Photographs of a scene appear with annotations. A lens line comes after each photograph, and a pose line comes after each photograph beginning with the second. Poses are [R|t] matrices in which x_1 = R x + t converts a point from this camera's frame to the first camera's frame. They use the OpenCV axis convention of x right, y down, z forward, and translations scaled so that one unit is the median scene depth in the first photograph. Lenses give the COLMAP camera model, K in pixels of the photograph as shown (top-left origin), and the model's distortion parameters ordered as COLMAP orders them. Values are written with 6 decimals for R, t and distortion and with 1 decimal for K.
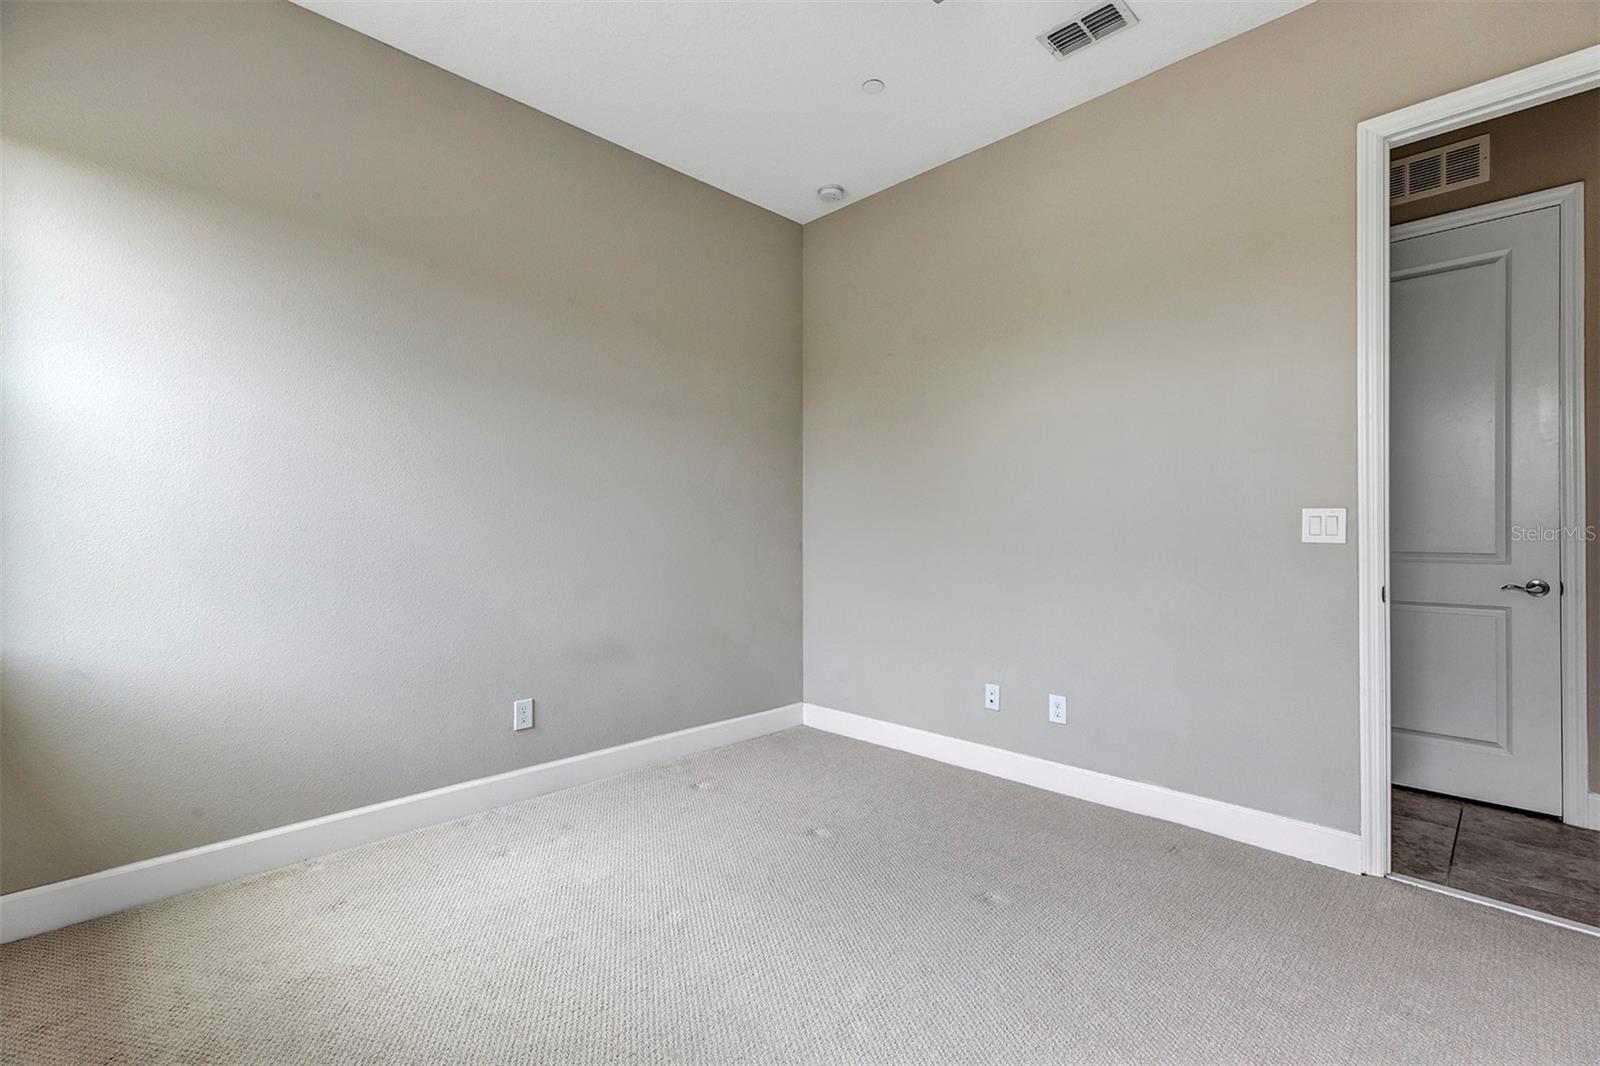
lens RADIAL K [[727.2, 0, 798.7], [0, 727.2, 533.2], [0, 0, 1]] dist [0.004534, -0.000109]
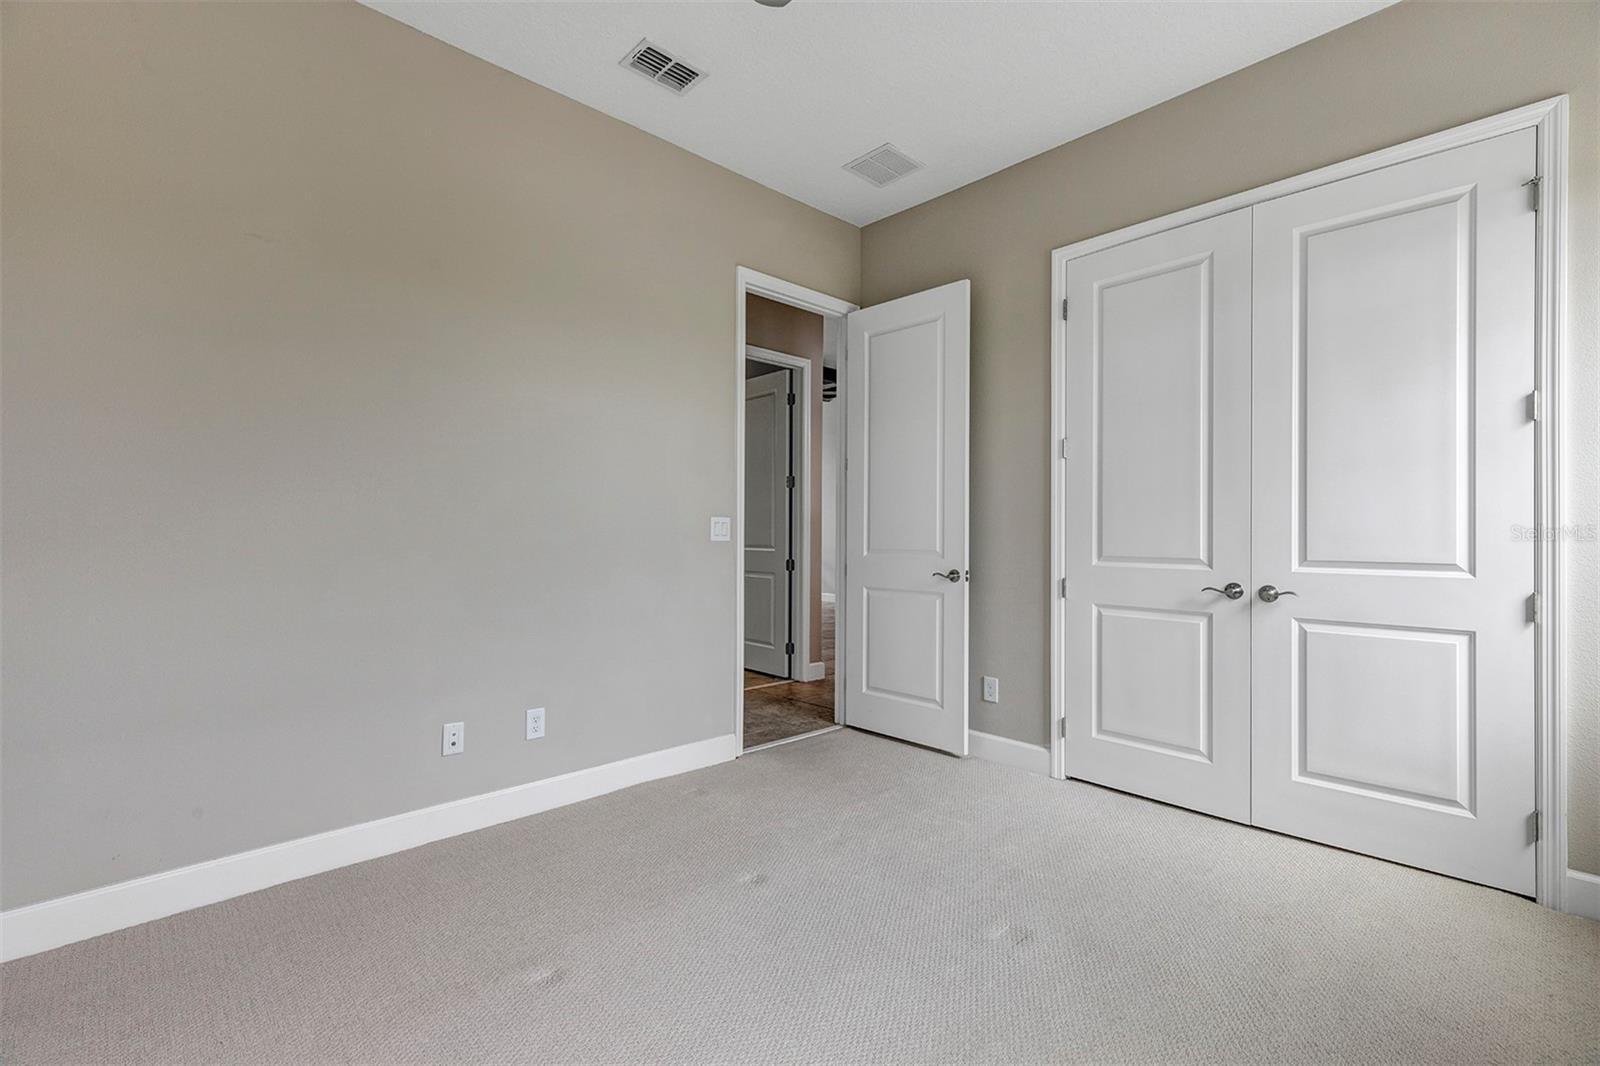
lens RADIAL K [[727.2, 0, 798.8], [0, 727.2, 532.9], [0, 0, 1]] dist [0.004534, -0.000109]
pose [[-0.008352, 0.003822, 0.999958, -0.666899], [-0.003970, 0.999985, -0.003855, 0.002103], [-0.999957, -0.004002, -0.008337, 0.783487]]
